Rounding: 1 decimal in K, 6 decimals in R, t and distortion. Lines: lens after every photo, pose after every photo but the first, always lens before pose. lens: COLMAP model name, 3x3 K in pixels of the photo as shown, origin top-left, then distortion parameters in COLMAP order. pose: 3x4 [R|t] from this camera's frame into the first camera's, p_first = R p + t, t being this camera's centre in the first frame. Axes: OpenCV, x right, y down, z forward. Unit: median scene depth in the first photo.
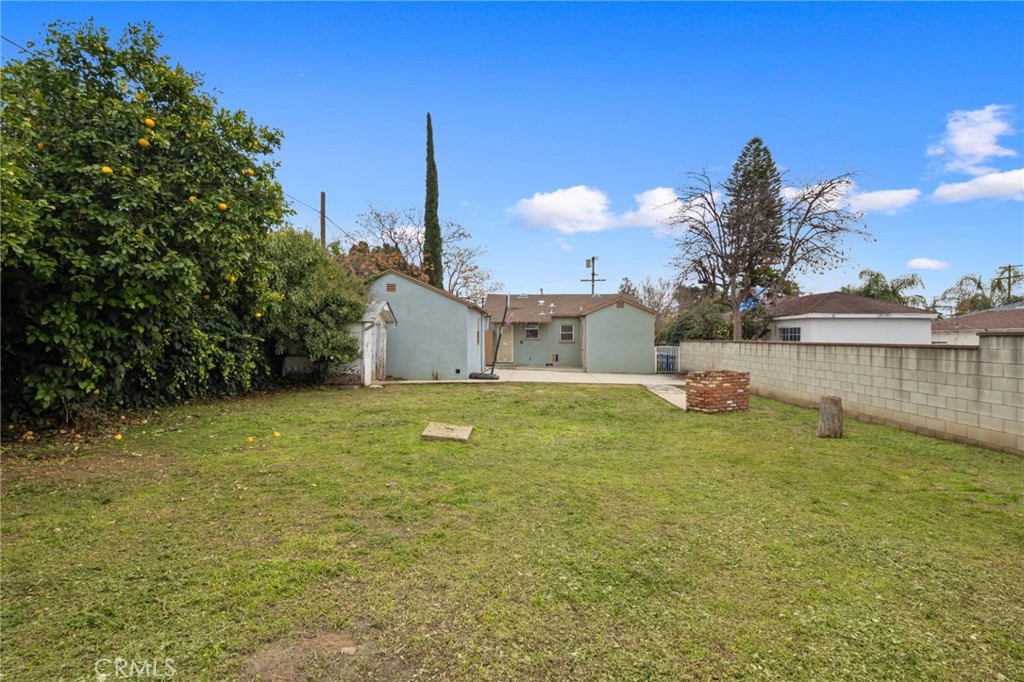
lens RADIAL K [[494.9, 0, 518.2], [0, 494.9, 342.1], [0, 0, 1]] dist [0.002152, -0.001157]
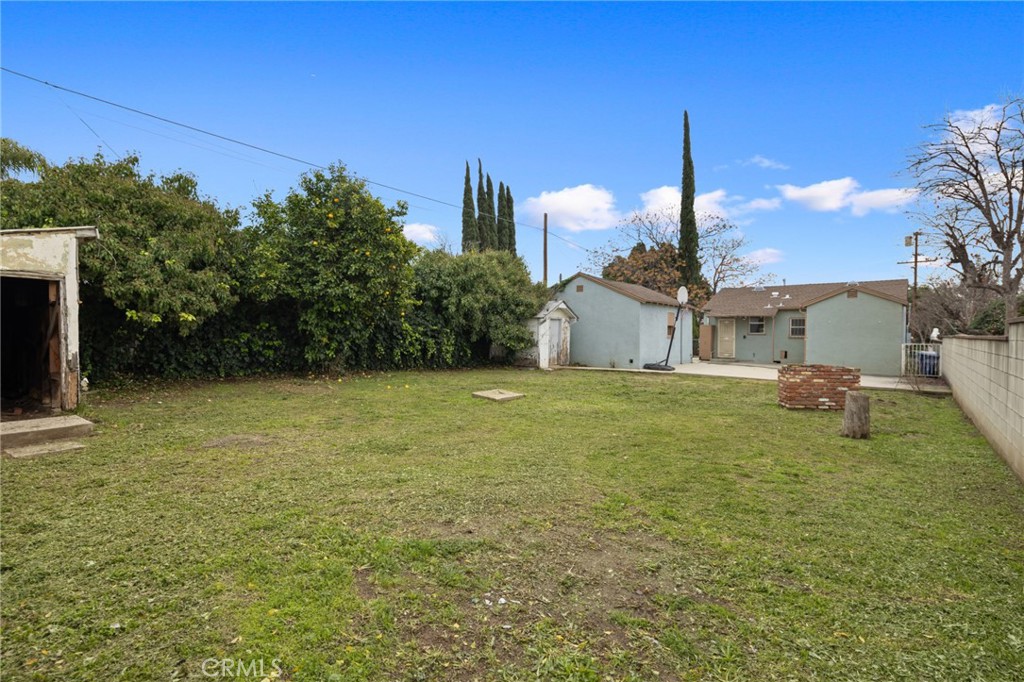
lens RADIAL K [[494.9, 0, 518.2], [0, 494.9, 342.1], [0, 0, 1]] dist [0.002152, -0.001157]
pose [[0.809483, 0.015547, -0.586938, 0.243544], [-0.011645, 0.999878, 0.010425, 0.005585], [0.587028, -0.001604, 0.809565, -0.034182]]
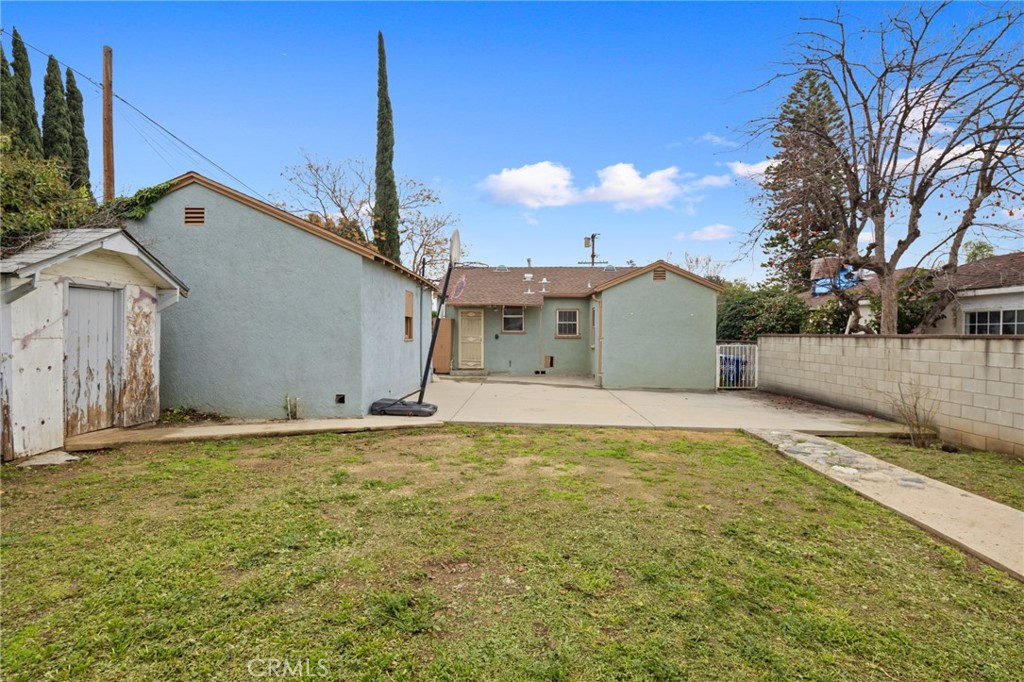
lens RADIAL K [[494.9, 0, 518.2], [0, 494.9, 342.1], [0, 0, 1]] dist [0.002152, -0.001157]
pose [[0.999791, 0.003556, 0.020125, 0.024532], [-0.003742, 0.999951, 0.009211, 0.000967], [-0.020091, -0.009284, 0.999755, 0.407942]]
